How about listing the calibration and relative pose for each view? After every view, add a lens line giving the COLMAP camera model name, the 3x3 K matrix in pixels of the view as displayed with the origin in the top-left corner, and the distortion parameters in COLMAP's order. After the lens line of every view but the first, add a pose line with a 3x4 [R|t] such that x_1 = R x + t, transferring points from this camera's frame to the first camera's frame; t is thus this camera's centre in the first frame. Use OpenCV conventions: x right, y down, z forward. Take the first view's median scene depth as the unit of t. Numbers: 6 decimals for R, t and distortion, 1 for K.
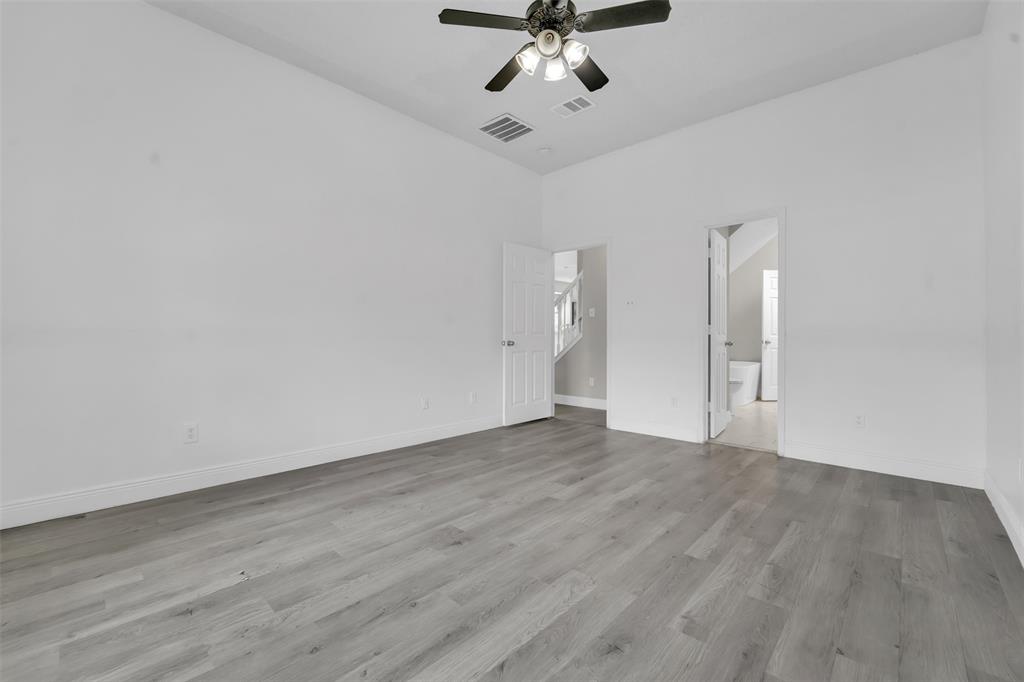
lens RADIAL K [[414.4, 0, 512.0], [0, 414.4, 341.0], [0, 0, 1]] dist [-0.020821, -0.000132]
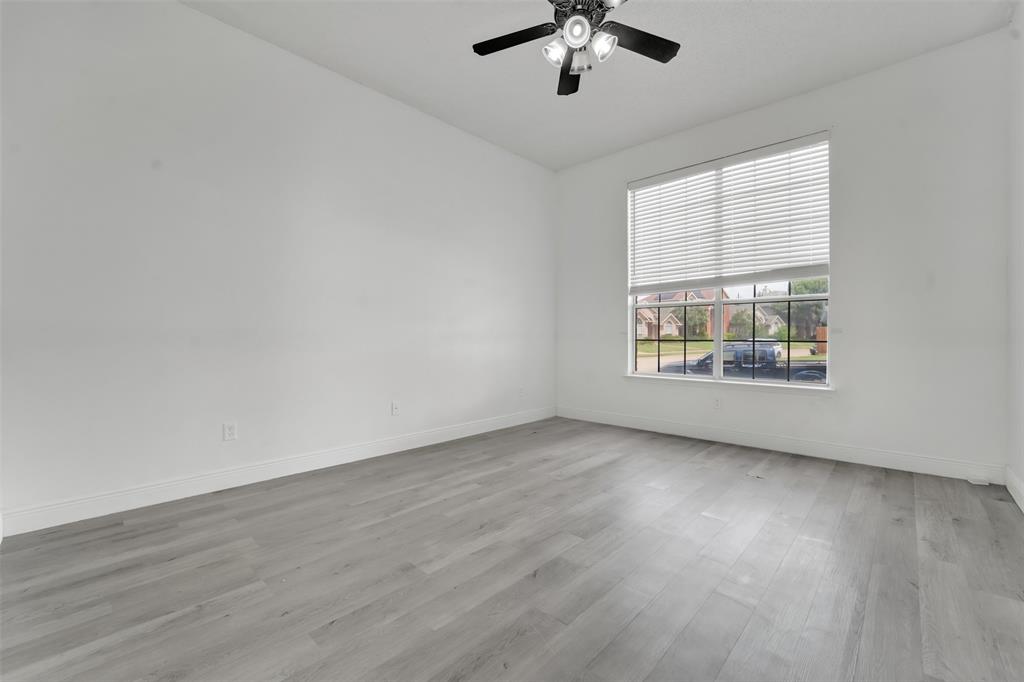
lens RADIAL K [[414.4, 0, 512.0], [0, 414.4, 341.0], [0, 0, 1]] dist [-0.020821, -0.000132]
pose [[-0.999984, -0.002178, 0.005241, 0.270482], [-0.002057, 0.999736, 0.022866, -0.019671], [-0.005289, 0.022855, -0.999725, 2.142119]]
